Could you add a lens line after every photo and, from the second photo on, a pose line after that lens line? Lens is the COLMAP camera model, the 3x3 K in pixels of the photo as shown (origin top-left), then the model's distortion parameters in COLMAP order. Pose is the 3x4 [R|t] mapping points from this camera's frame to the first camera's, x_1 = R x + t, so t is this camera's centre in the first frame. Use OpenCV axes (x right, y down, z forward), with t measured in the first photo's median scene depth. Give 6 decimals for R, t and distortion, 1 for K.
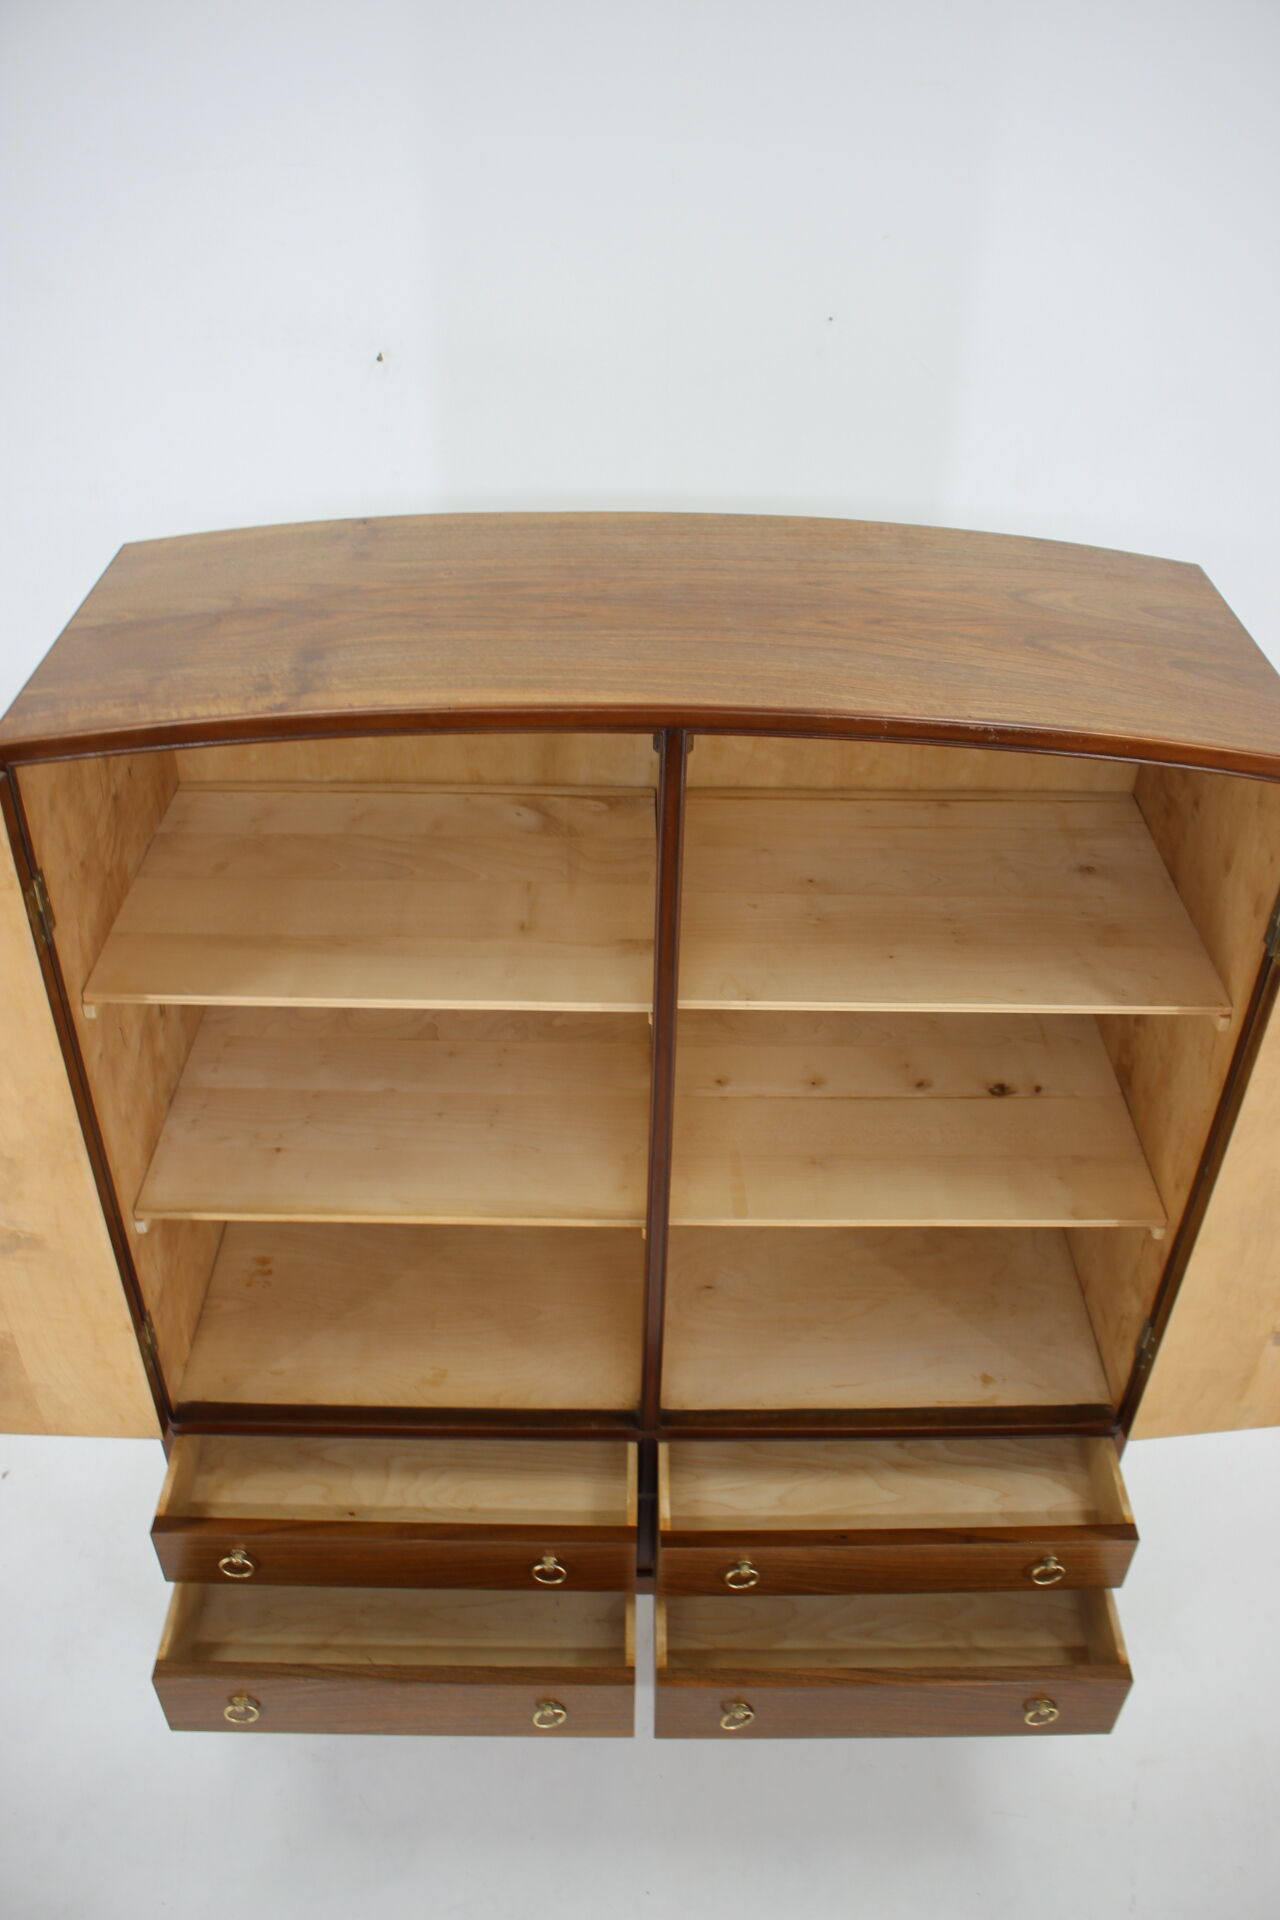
lens RADIAL K [[1599.9, 0, 648.3], [0, 1599.9, 956.6], [0, 0, 1]] dist [-0.162928, 0.138197]
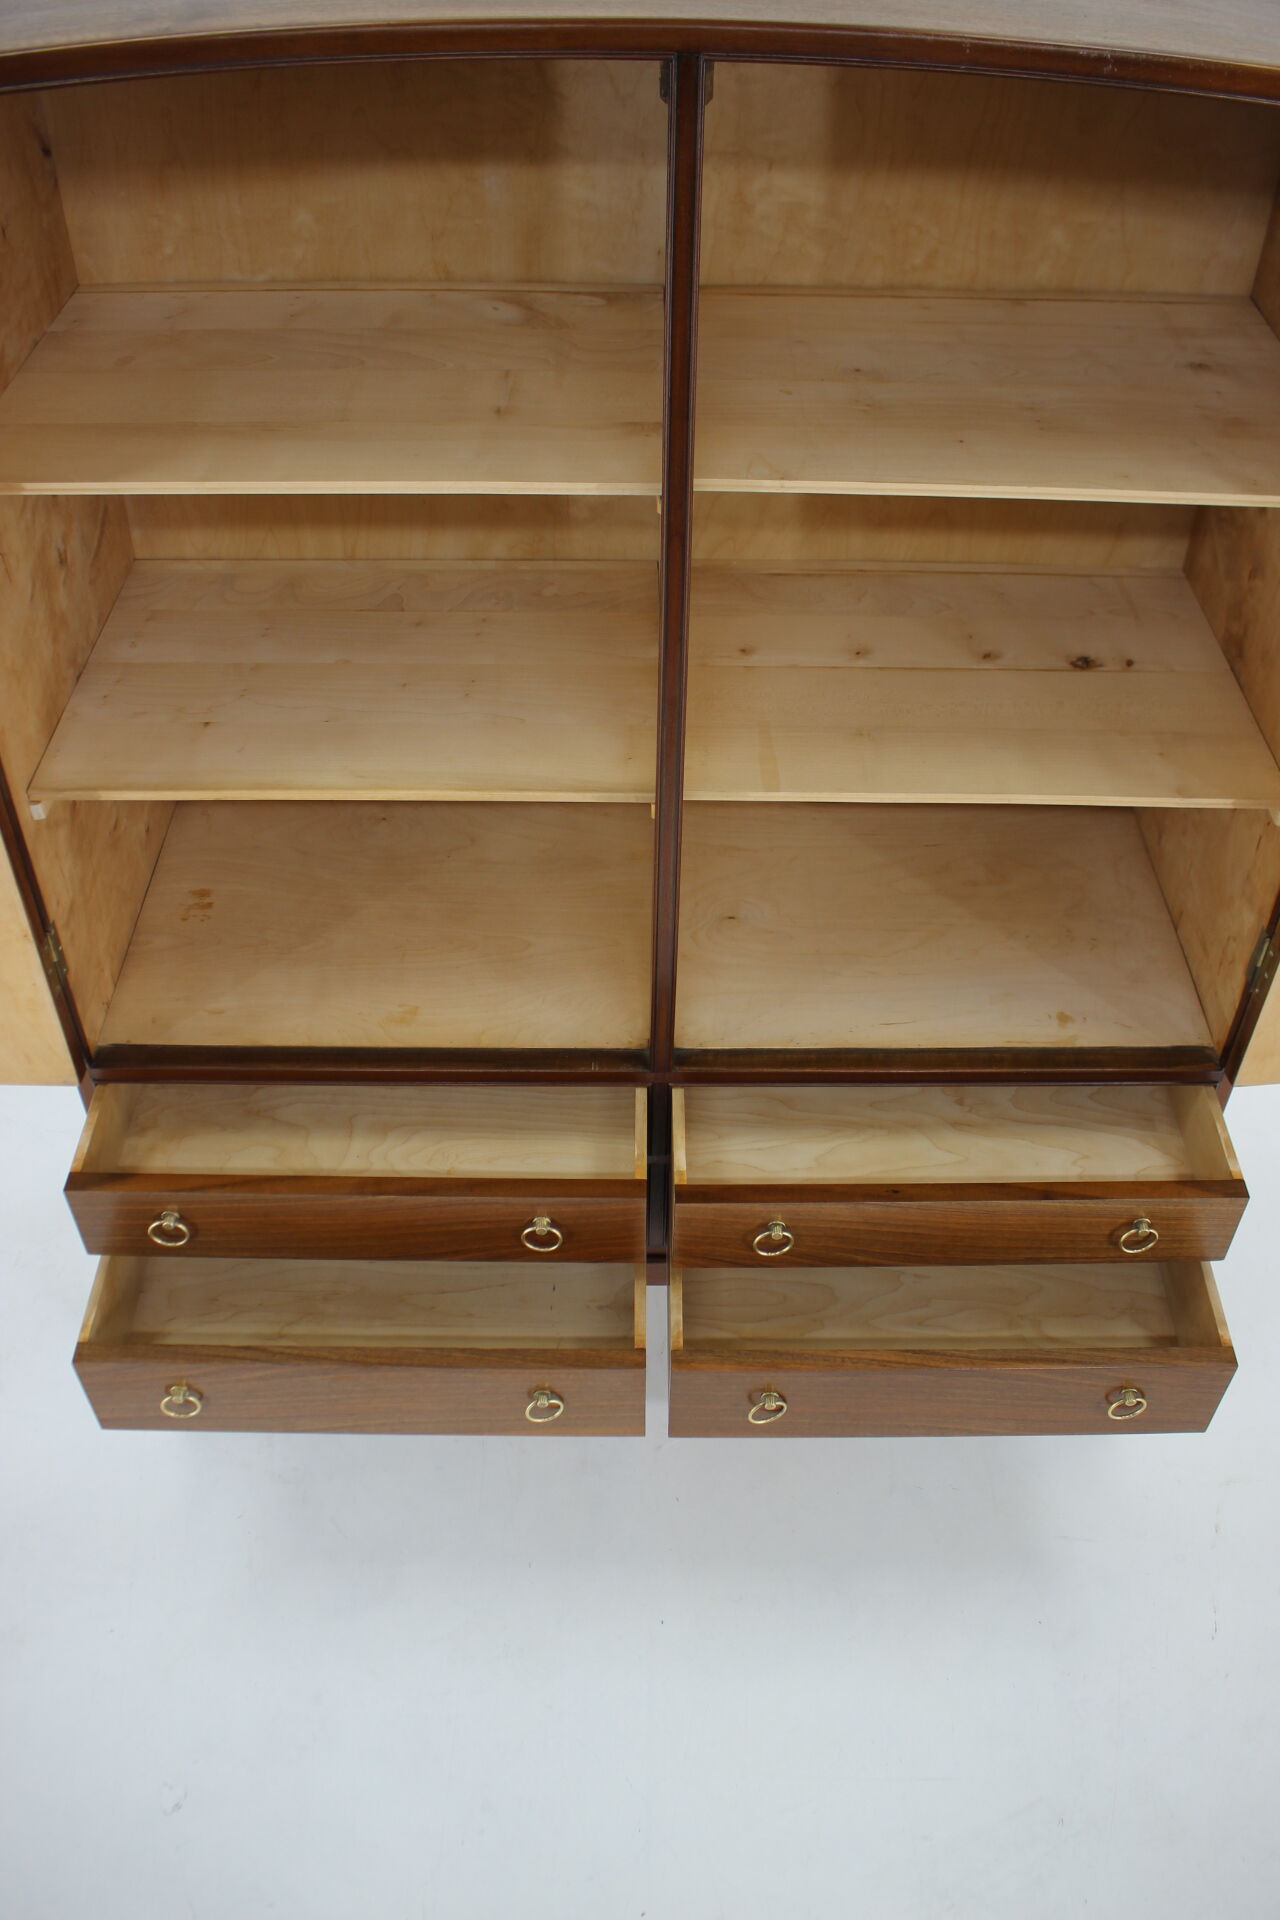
lens RADIAL K [[1651.4, 0, 640.0], [0, 1651.4, 960.0], [0, 0, 1]] dist [-0.153634, 0.130417]
pose [[0.999918, -0.005674, -0.011444, -0.000190], [0.006971, 0.993143, 0.116695, 0.142581], [0.010704, -0.116765, 0.993102, 0.145085]]
